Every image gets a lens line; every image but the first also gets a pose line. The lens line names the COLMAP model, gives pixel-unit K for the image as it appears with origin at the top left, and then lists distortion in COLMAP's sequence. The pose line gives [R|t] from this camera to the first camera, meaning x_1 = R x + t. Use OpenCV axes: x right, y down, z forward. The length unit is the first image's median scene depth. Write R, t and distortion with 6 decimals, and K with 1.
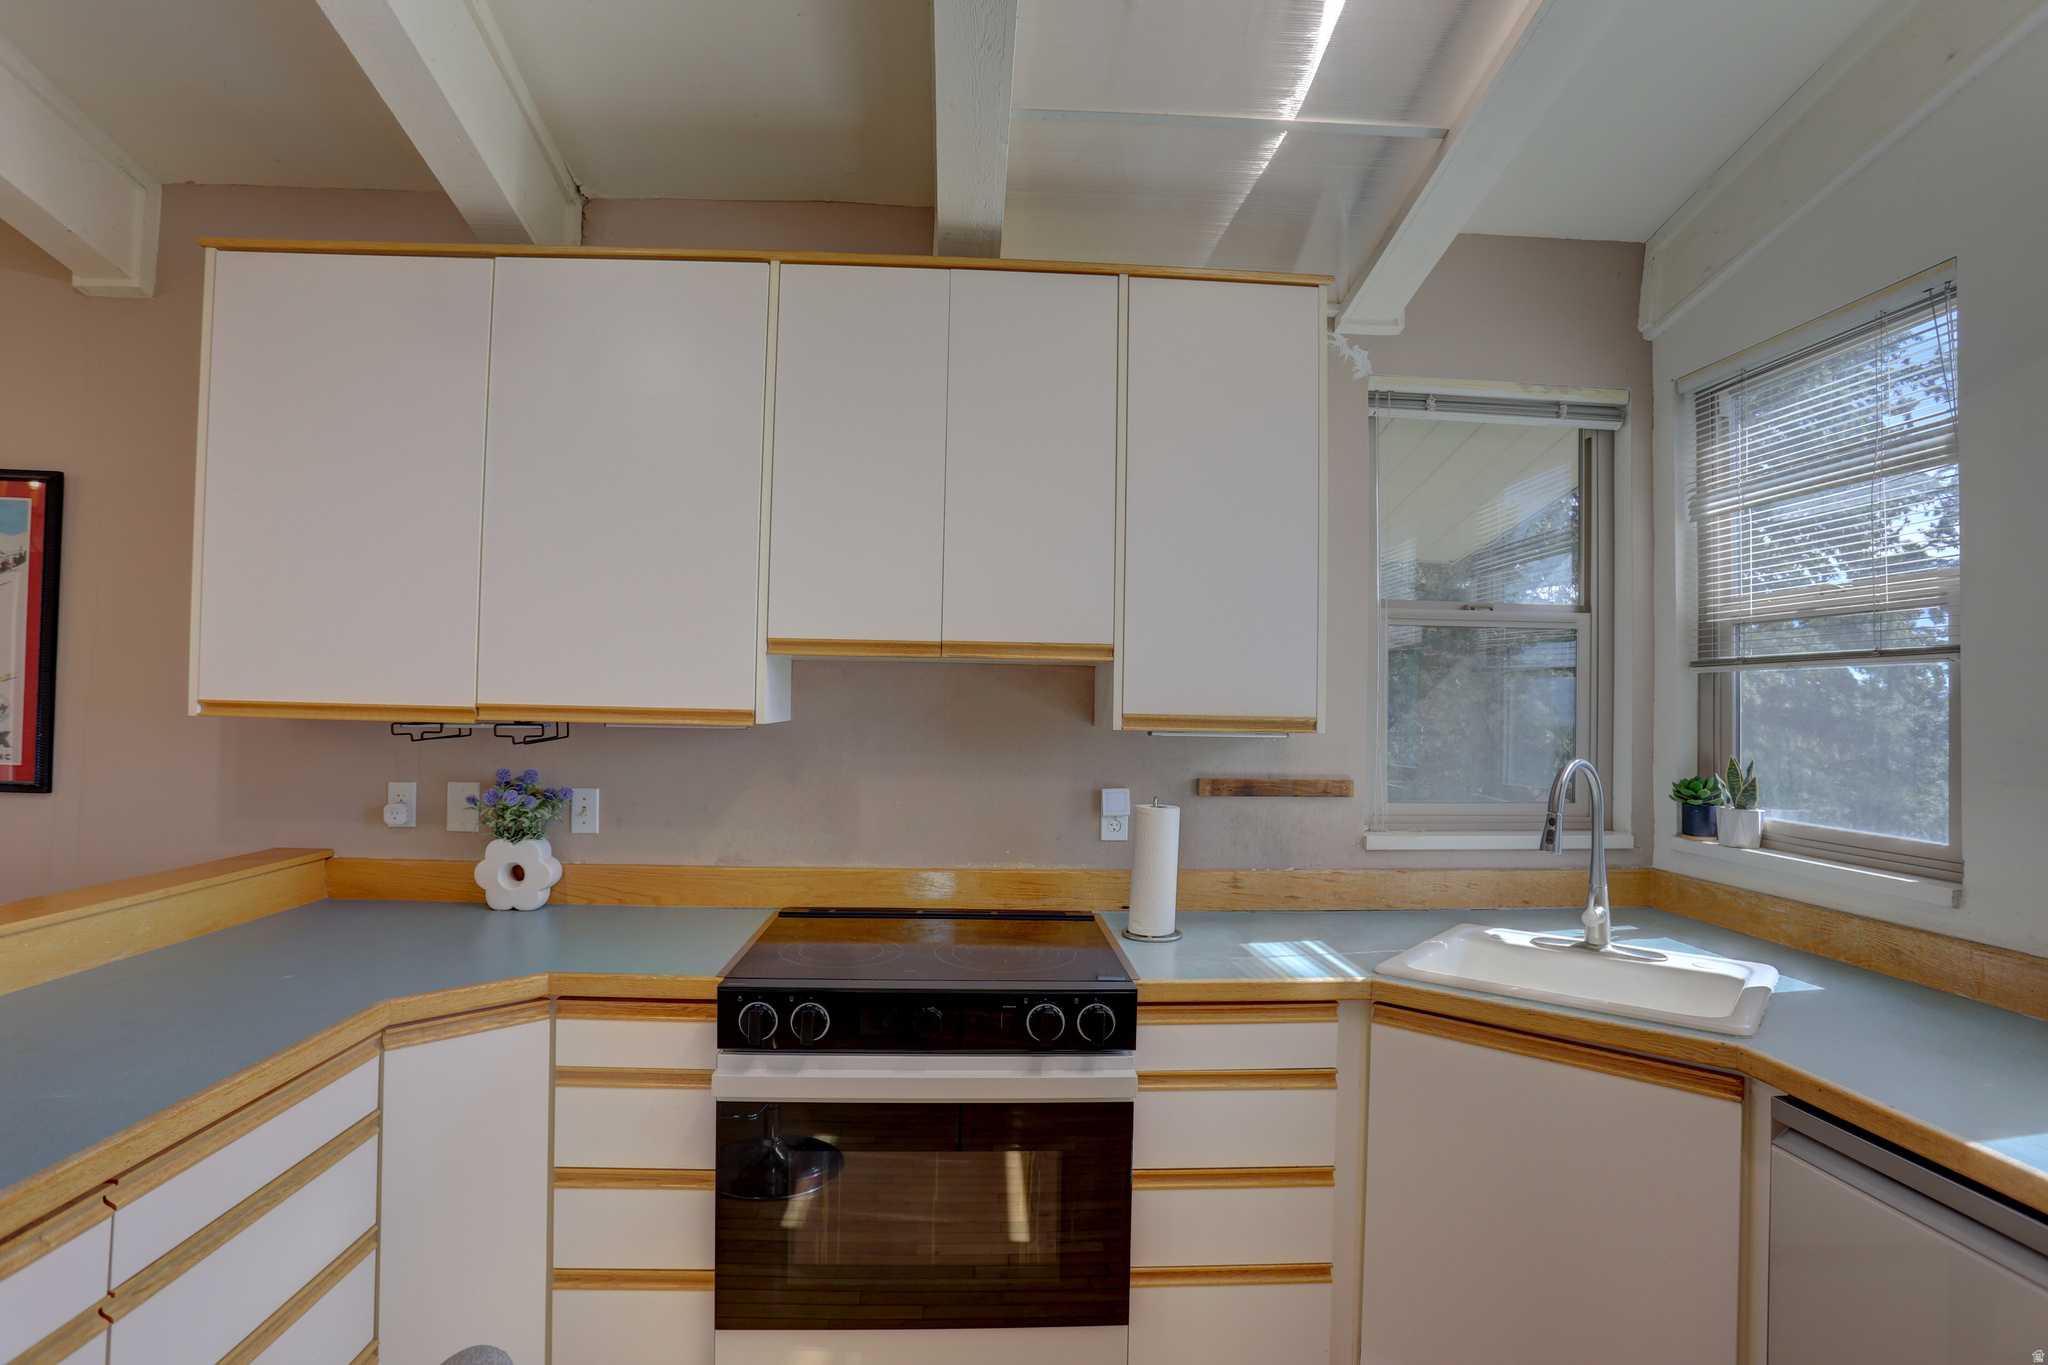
lens RADIAL K [[994.5, 0, 1024.0], [0, 994.5, 682.5], [0, 0, 1]] dist [-0.078385, 0.034701]
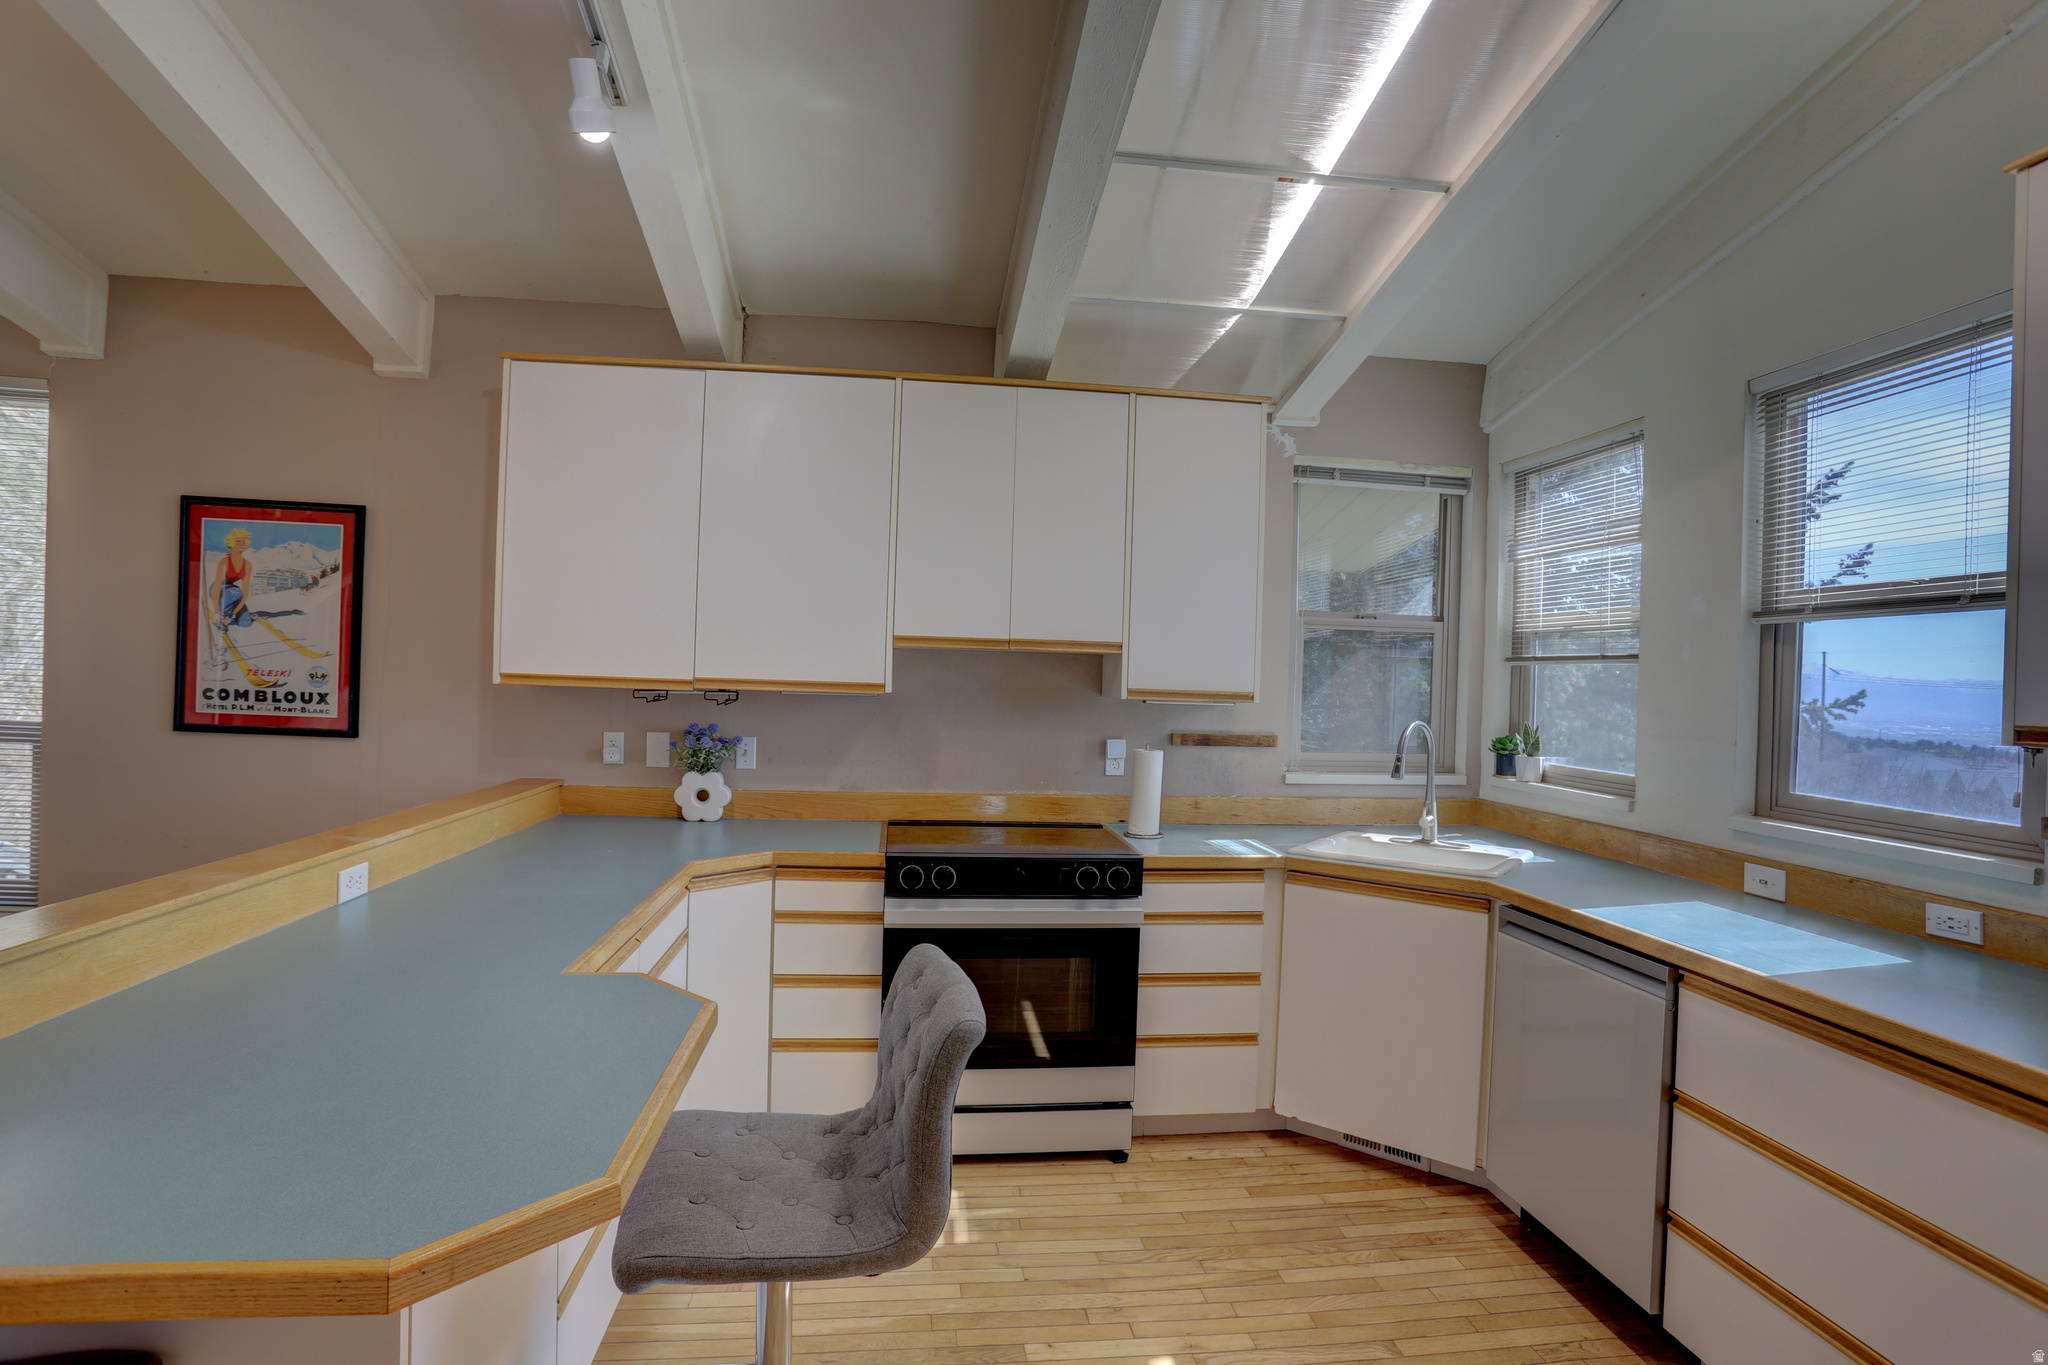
lens RADIAL K [[994.5, 0, 1024.0], [0, 994.5, 682.5], [0, 0, 1]] dist [-0.078385, 0.034701]
pose [[0.997783, 0.011698, 0.065518, -0.149586], [-0.013609, 0.999493, 0.028787, -0.018200], [-0.065148, -0.029615, 0.997436, -0.474020]]
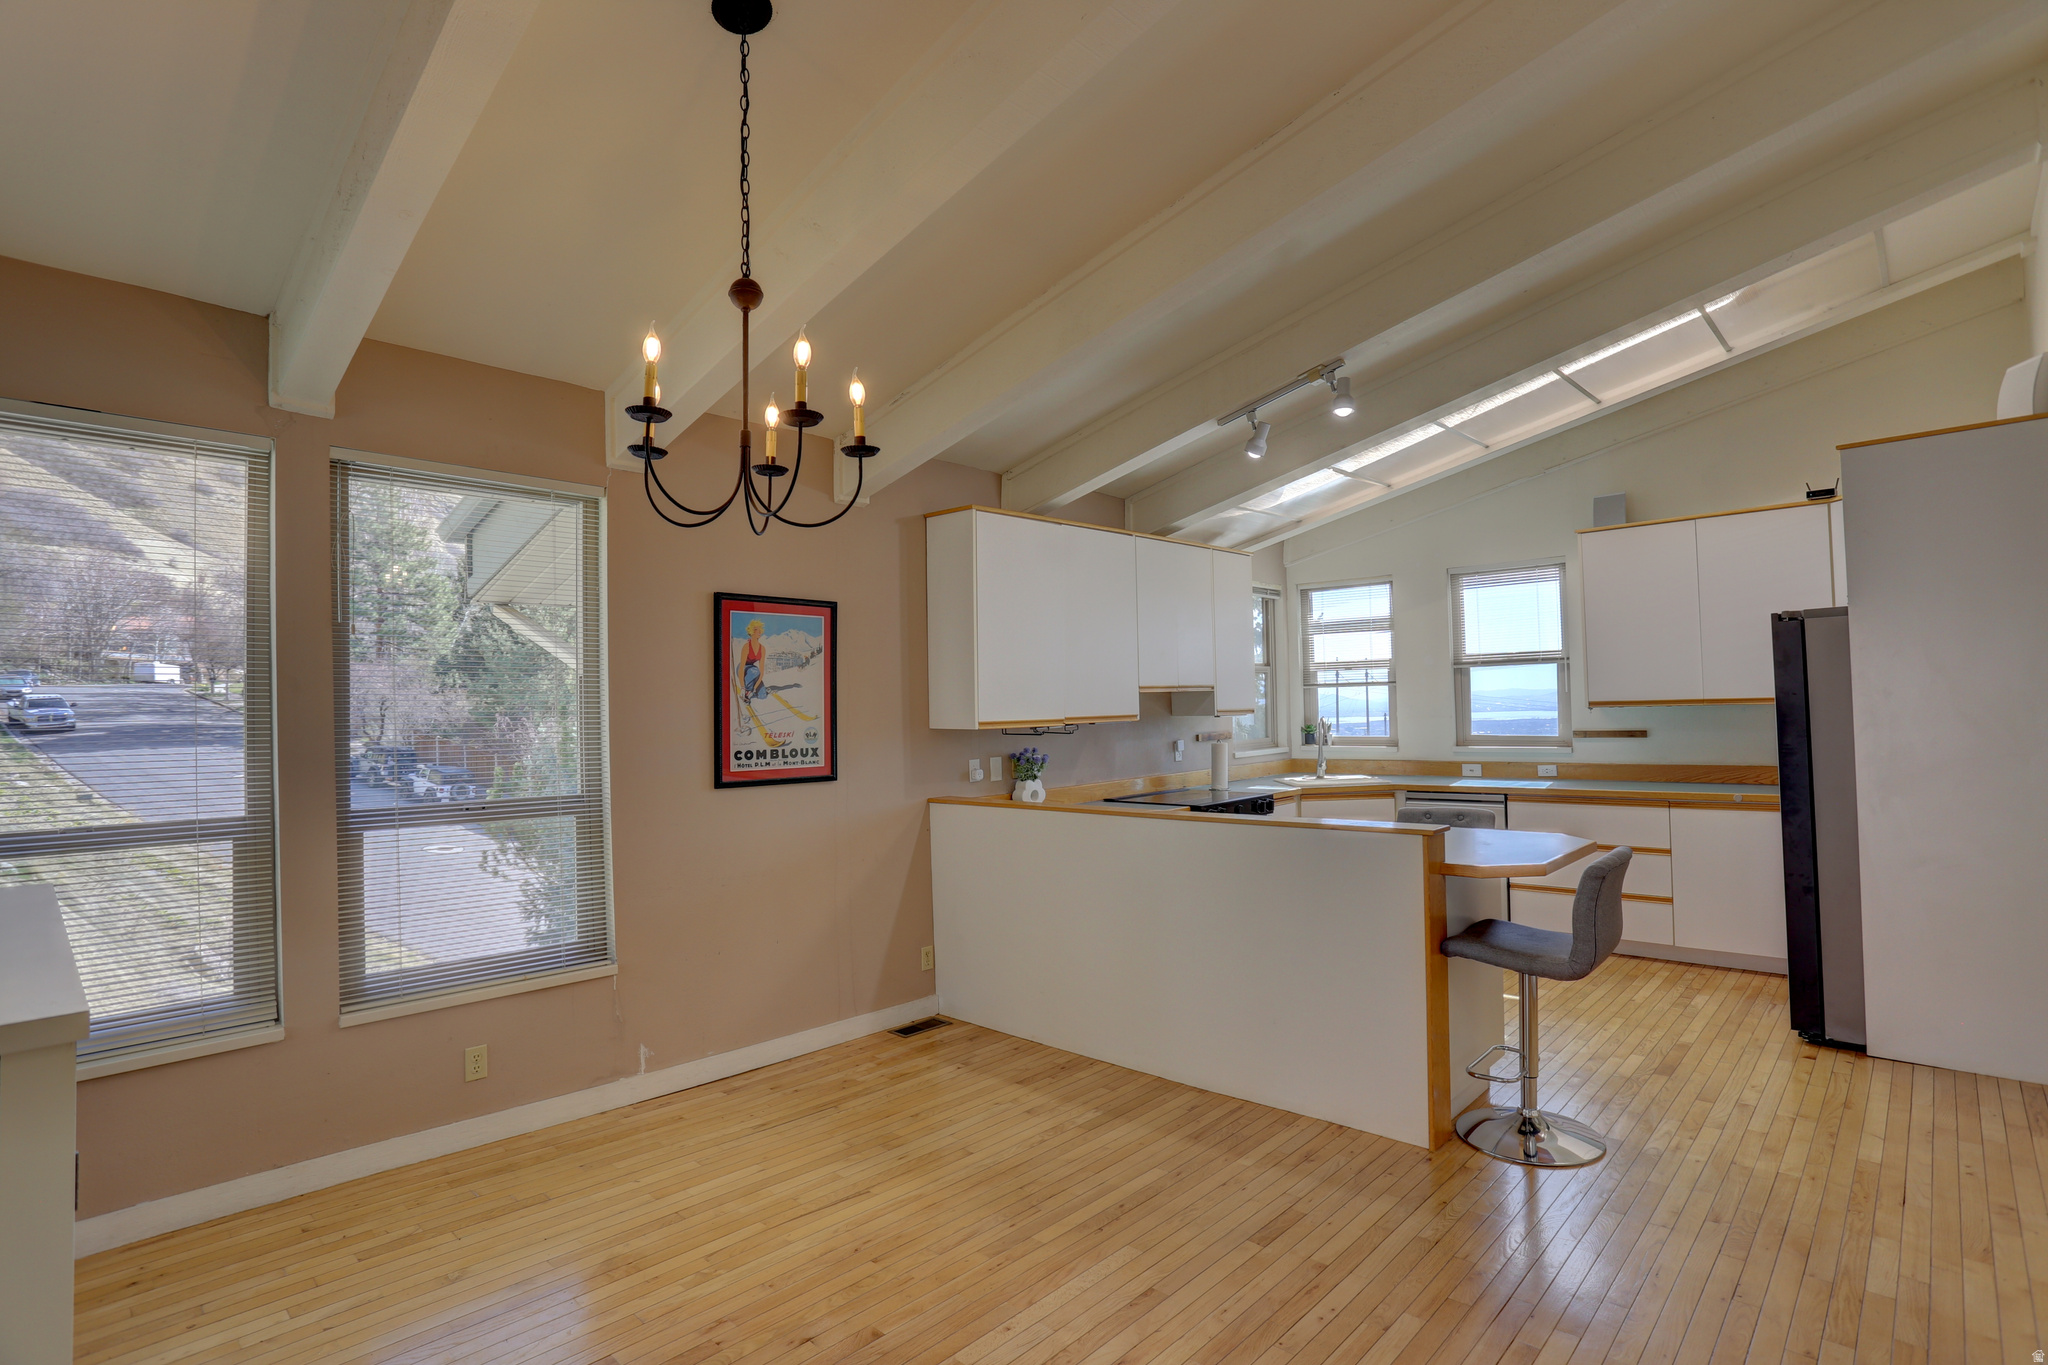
lens RADIAL K [[994.5, 0, 1024.0], [0, 994.5, 682.5], [0, 0, 1]] dist [-0.078385, 0.034701]
pose [[0.731680, -0.023135, 0.681255, -2.069917], [0.023770, 0.999682, 0.008420, -0.077238], [-0.681233, 0.010033, 0.731998, -0.627593]]
